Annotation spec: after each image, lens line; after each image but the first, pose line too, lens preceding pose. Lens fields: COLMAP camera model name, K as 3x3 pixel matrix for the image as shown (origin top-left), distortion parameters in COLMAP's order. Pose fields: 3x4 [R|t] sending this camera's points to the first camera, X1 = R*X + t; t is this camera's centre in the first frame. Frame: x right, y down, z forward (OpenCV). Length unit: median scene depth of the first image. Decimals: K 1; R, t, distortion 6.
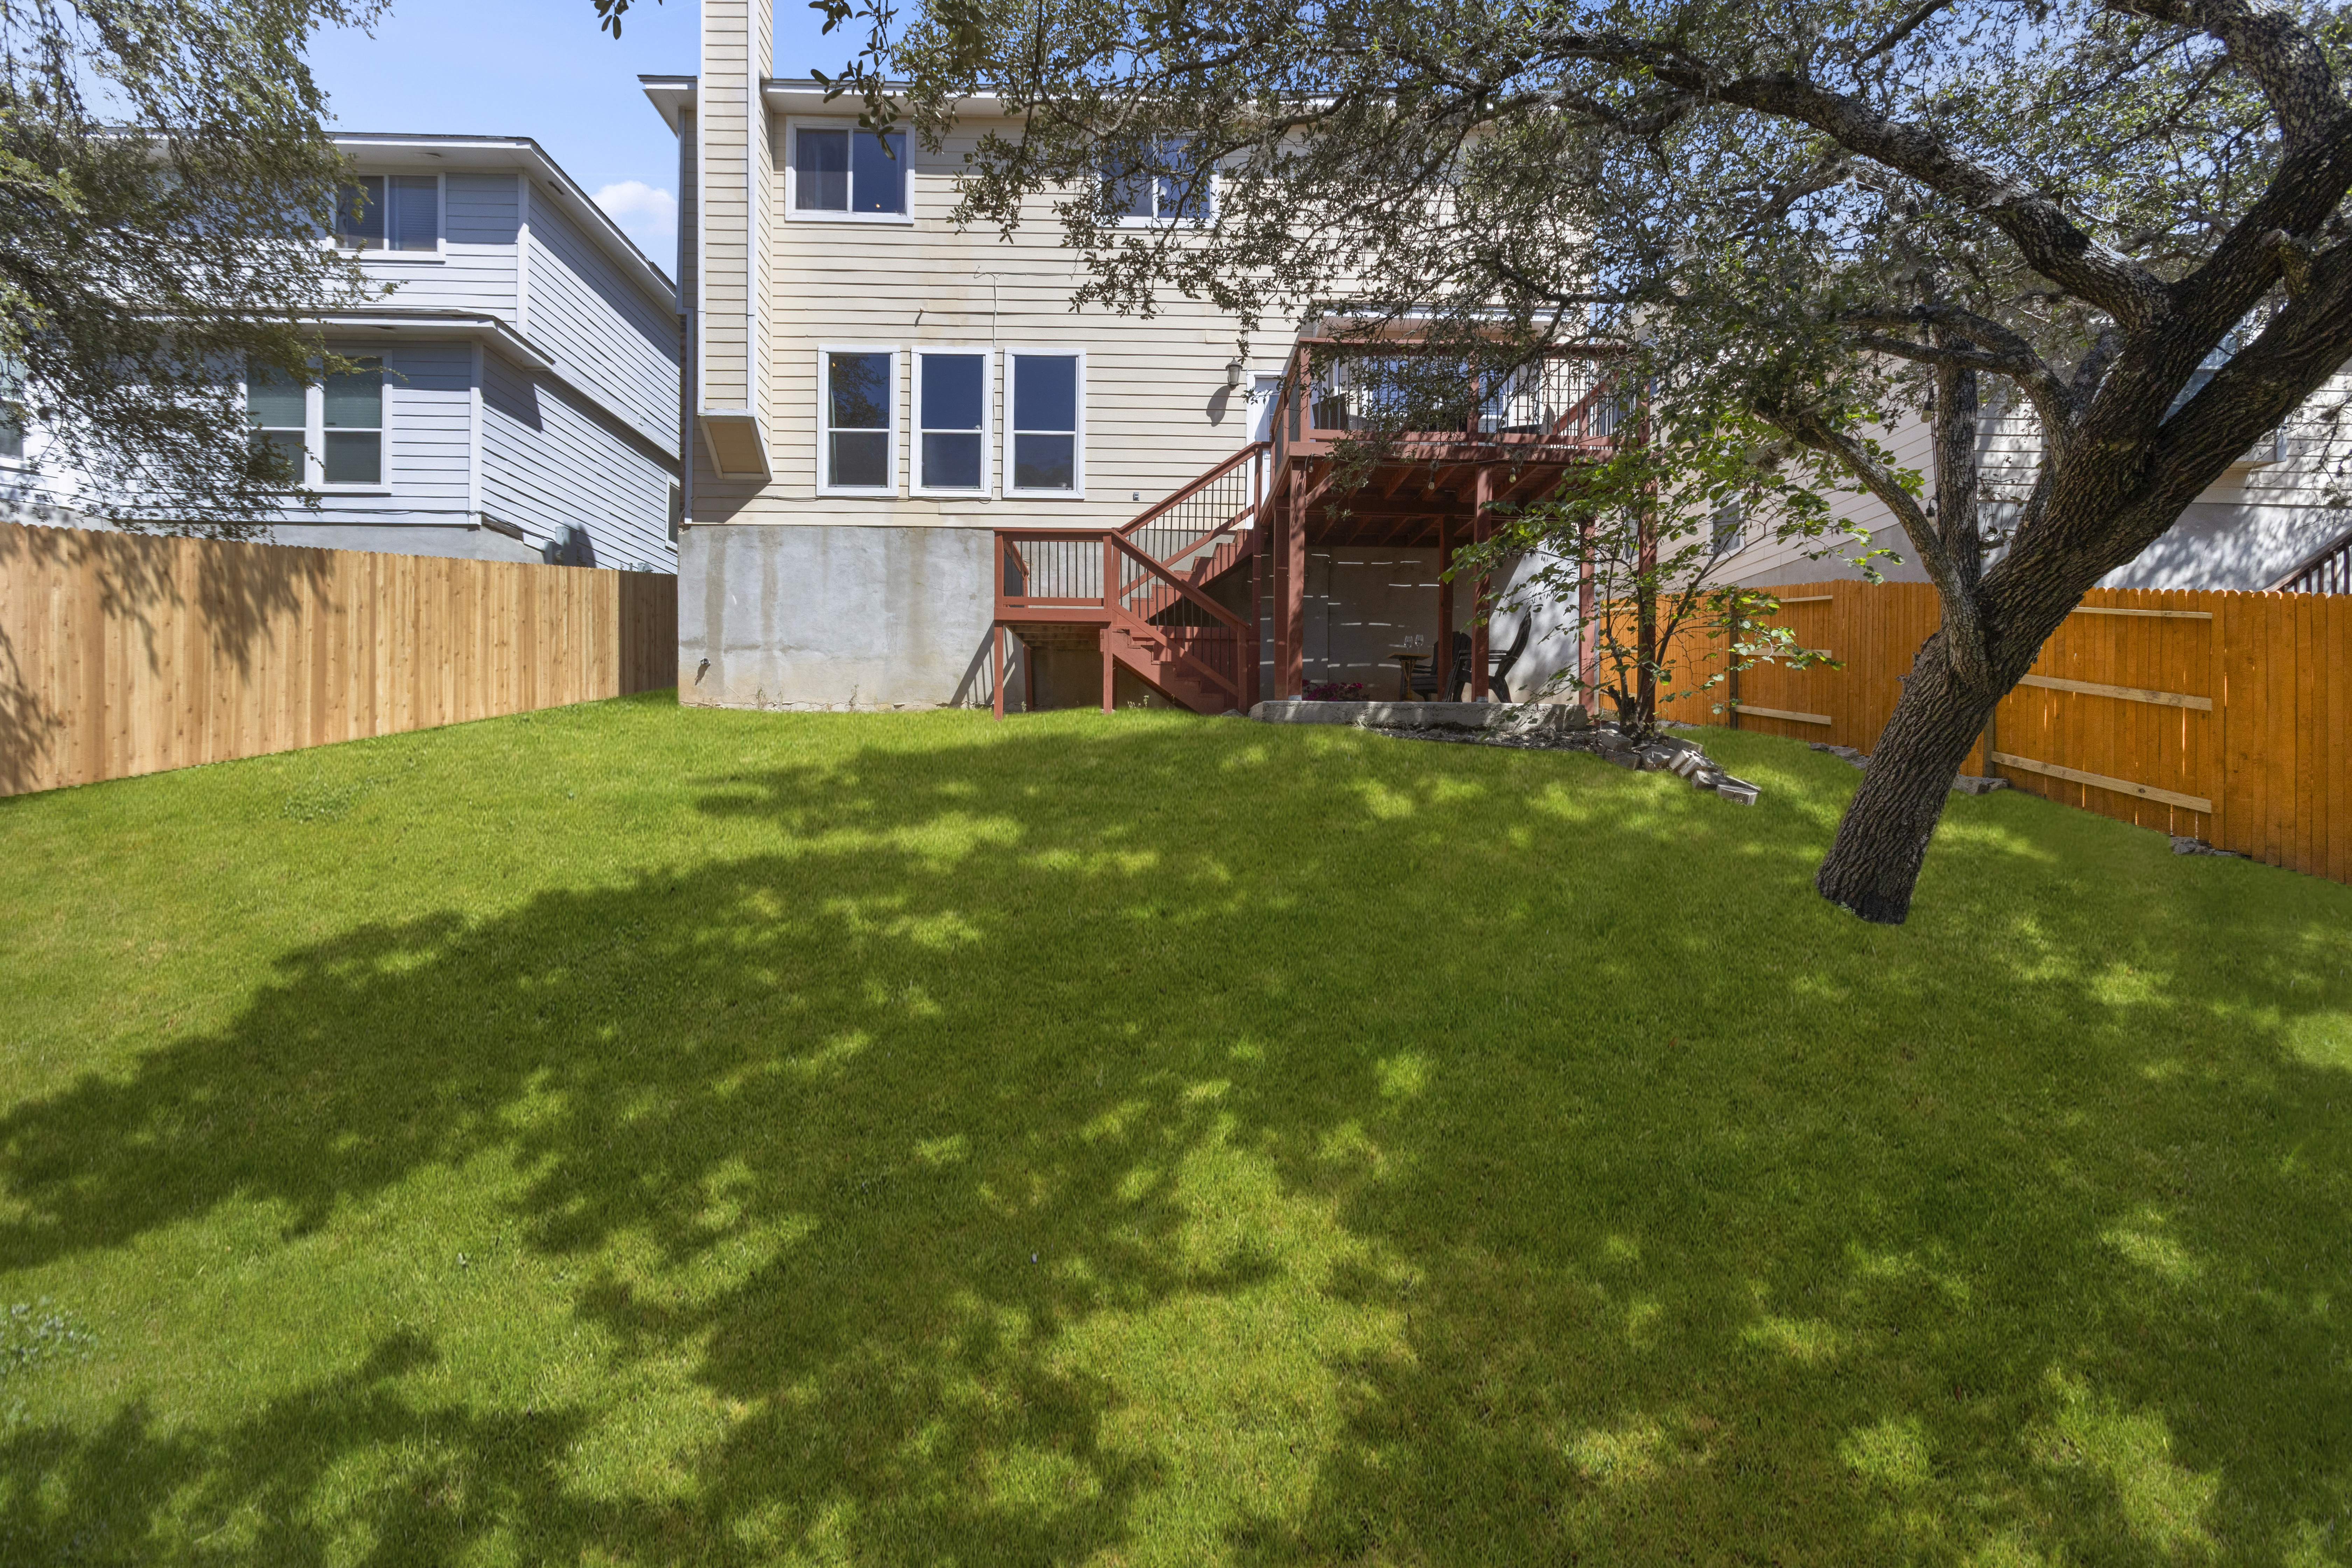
lens RADIAL K [[1065.4, 0, 1175.1], [0, 1065.4, 785.7], [0, 0, 1]] dist [0.002098, 0.001387]
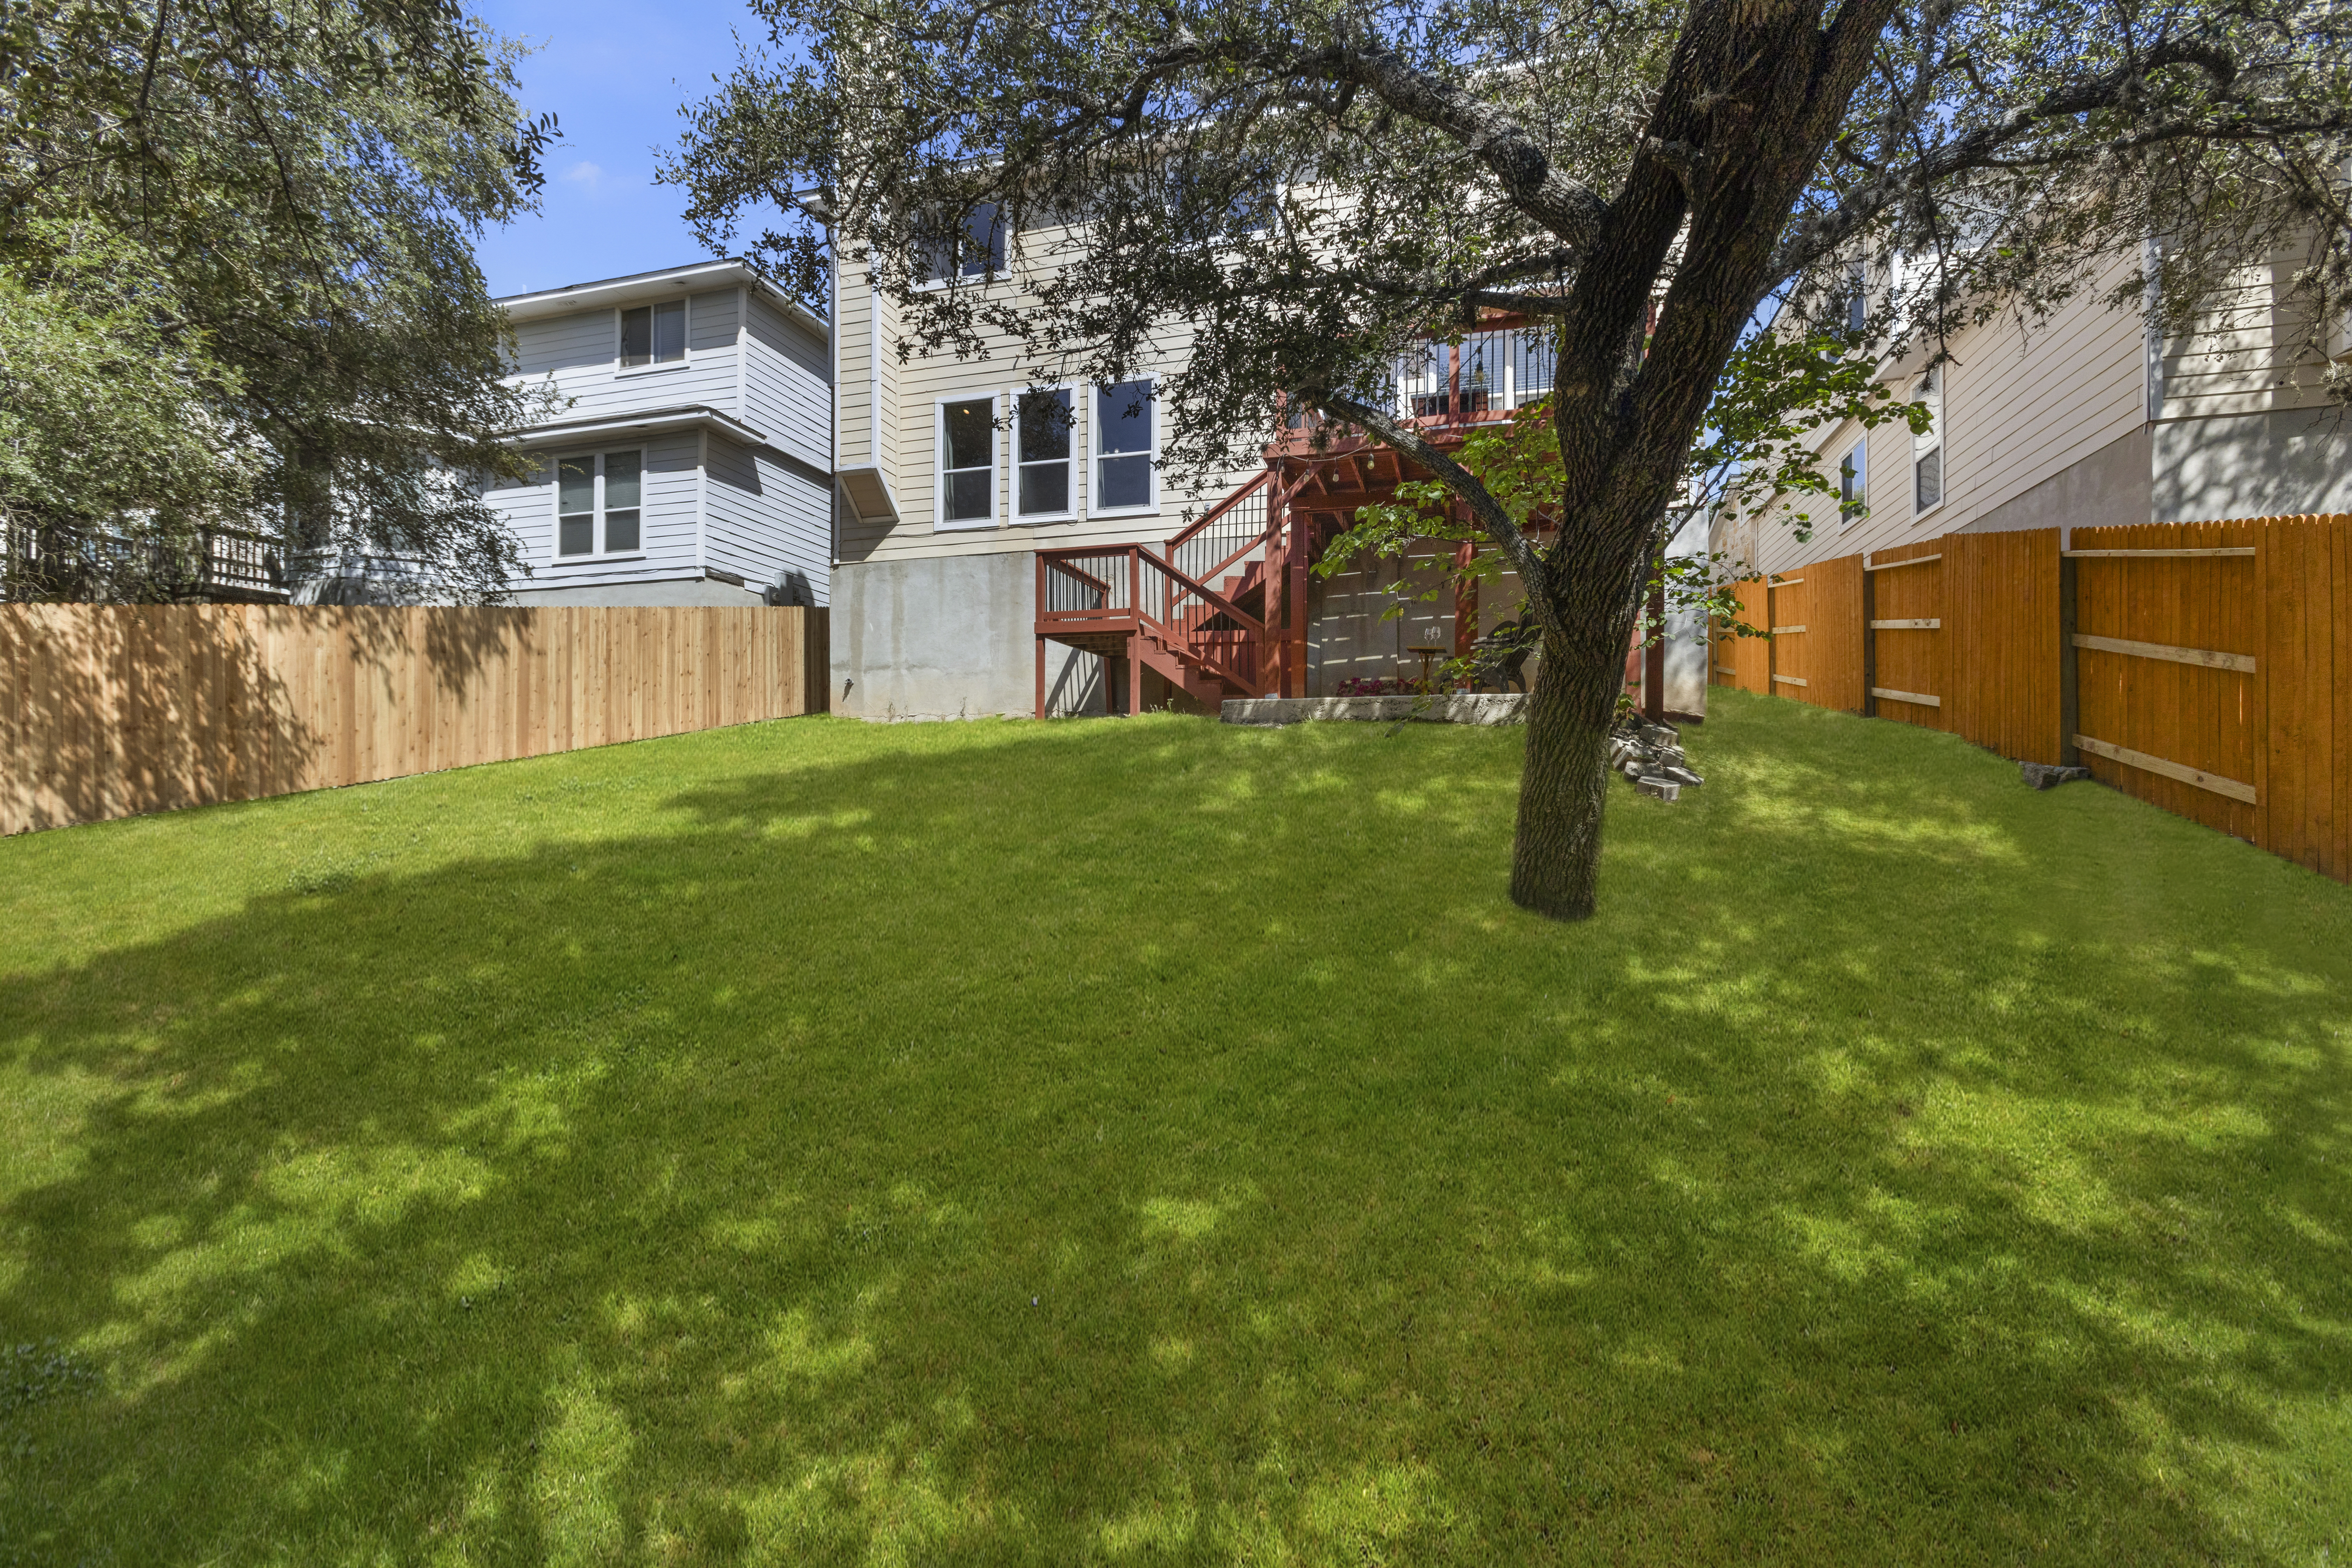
lens RADIAL K [[1065.4, 0, 1165.1], [0, 1065.4, 782.4], [0, 0, 1]] dist [0.002098, 0.001387]
pose [[0.948423, -0.007006, -0.316929, 0.270676], [0.003717, 0.999933, -0.010980, 0.008143], [0.316985, 0.009235, 0.948386, 0.009142]]
